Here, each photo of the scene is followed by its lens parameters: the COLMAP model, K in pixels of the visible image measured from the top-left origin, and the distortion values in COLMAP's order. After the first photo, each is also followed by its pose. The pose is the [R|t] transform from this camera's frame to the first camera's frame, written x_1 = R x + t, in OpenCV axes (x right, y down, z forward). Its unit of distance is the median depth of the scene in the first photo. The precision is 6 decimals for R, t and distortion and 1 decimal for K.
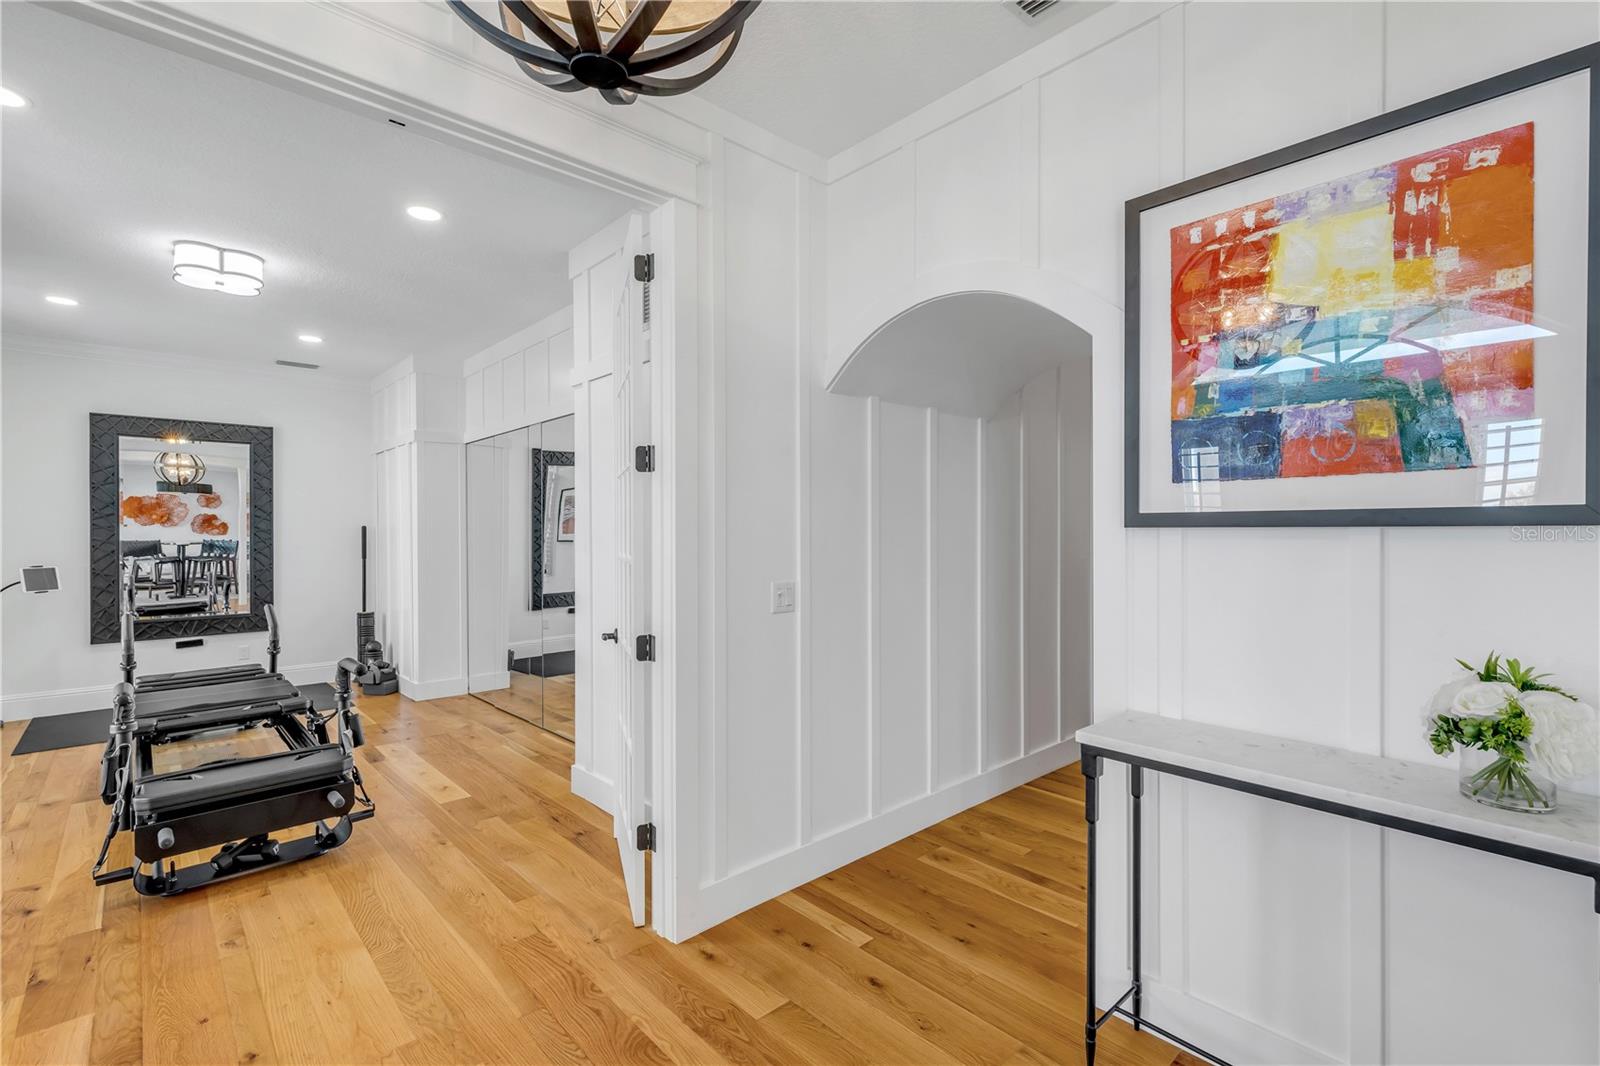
lens RADIAL K [[727.4, 0, 791.8], [0, 727.4, 535.8], [0, 0, 1]] dist [0.007095, -0.000661]
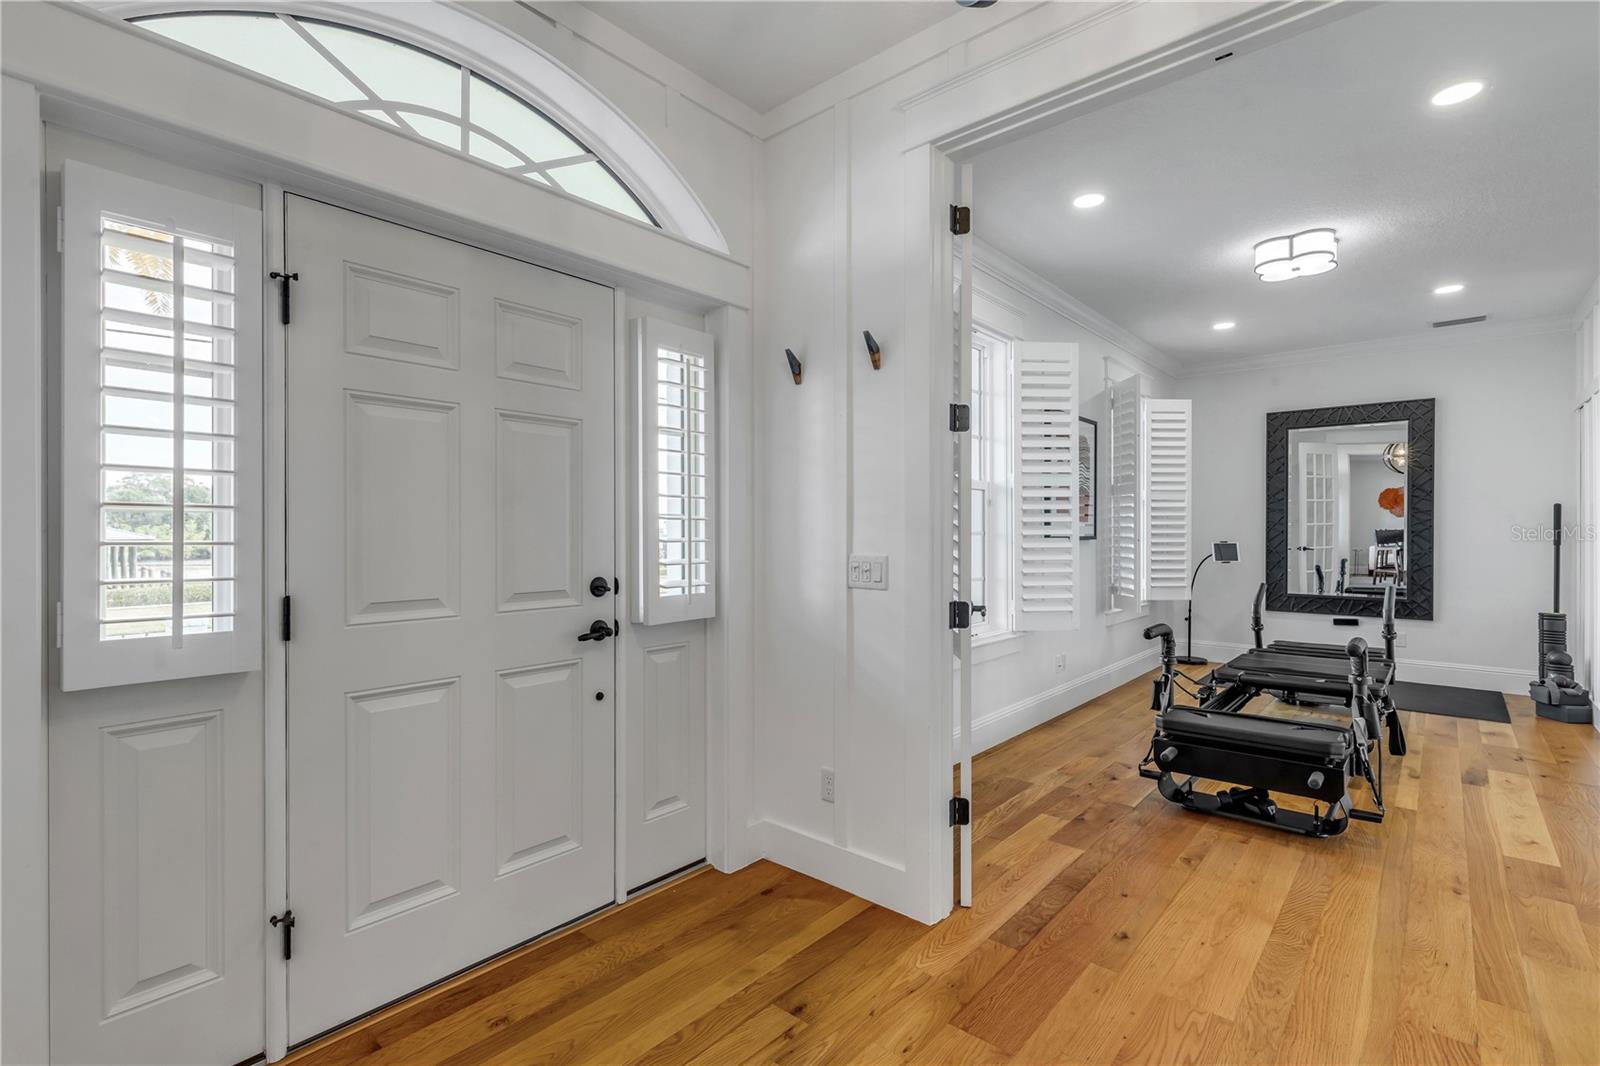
lens RADIAL K [[727.4, 0, 795.4], [0, 727.4, 534.5], [0, 0, 1]] dist [0.007095, -0.000661]
pose [[0.113971, 0.010253, -0.993431, 0.220245], [-0.005573, 0.999938, 0.009681, 0.035238], [0.993468, 0.004433, 0.114021, 0.207434]]
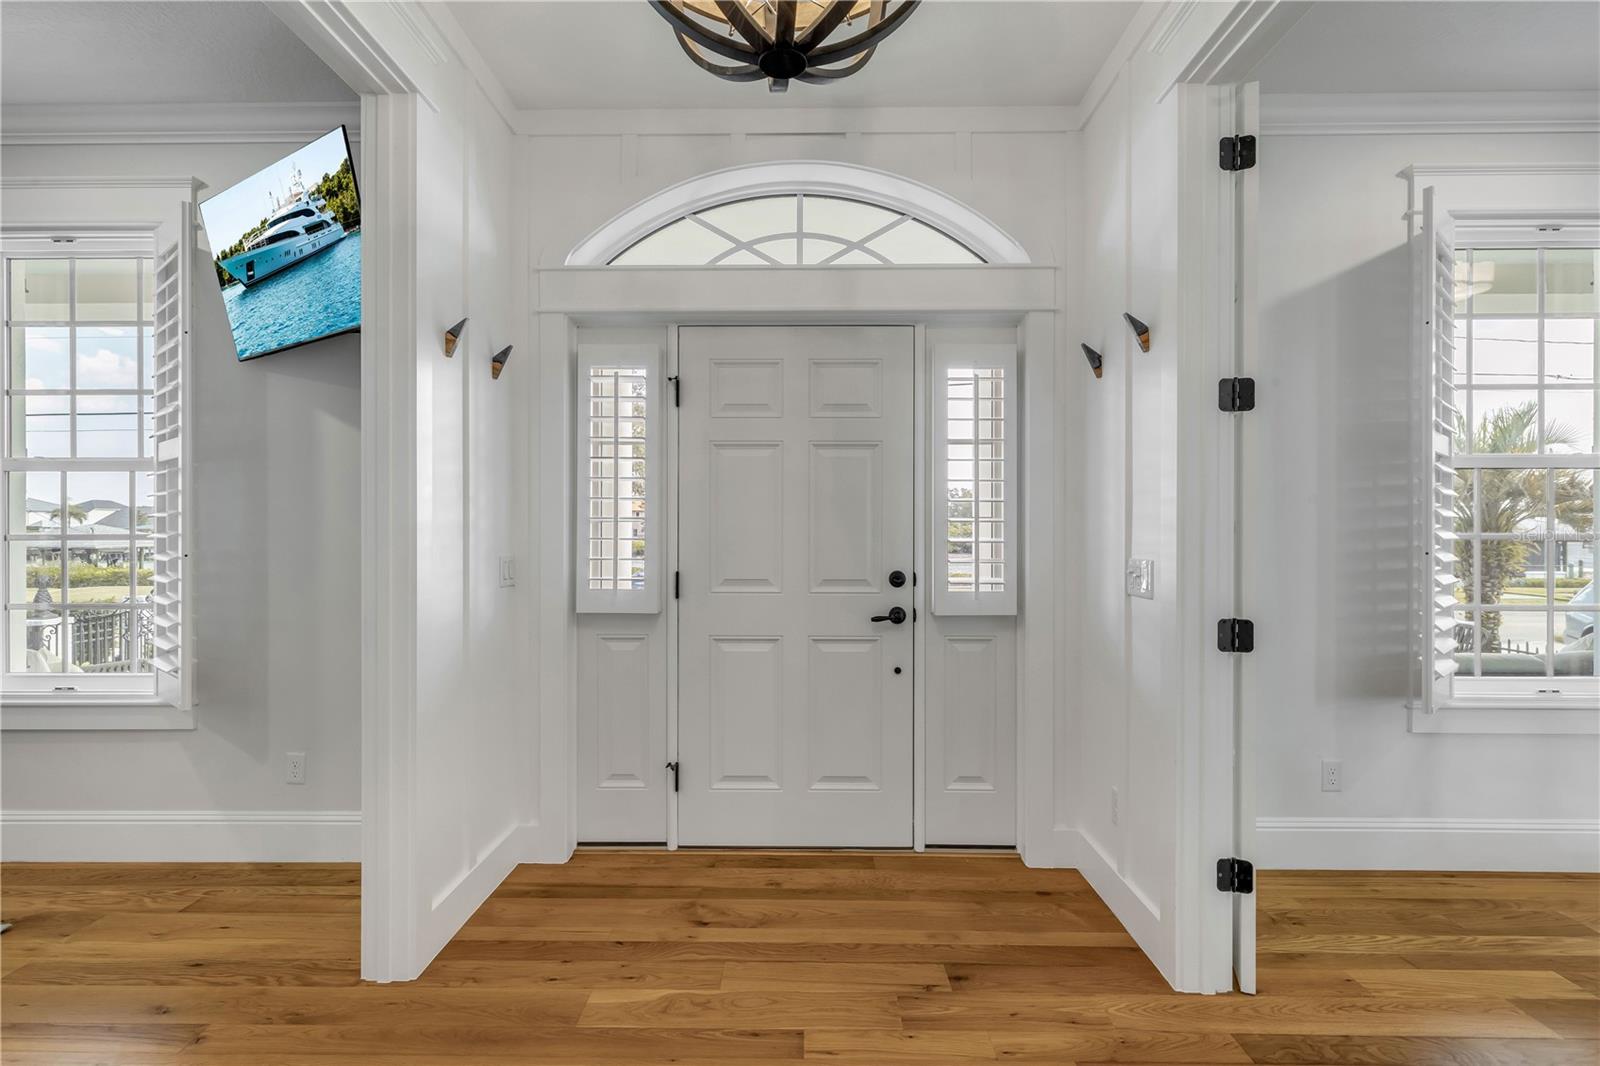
lens RADIAL K [[727.4, 0, 797.2], [0, 727.4, 533.1], [0, 0, 1]] dist [0.007095, -0.000661]
pose [[-0.675341, 0.007988, -0.737463, 0.196582], [-0.000143, 0.999940, 0.010962, 0.031372], [0.737506, 0.007508, -0.675299, 0.606039]]
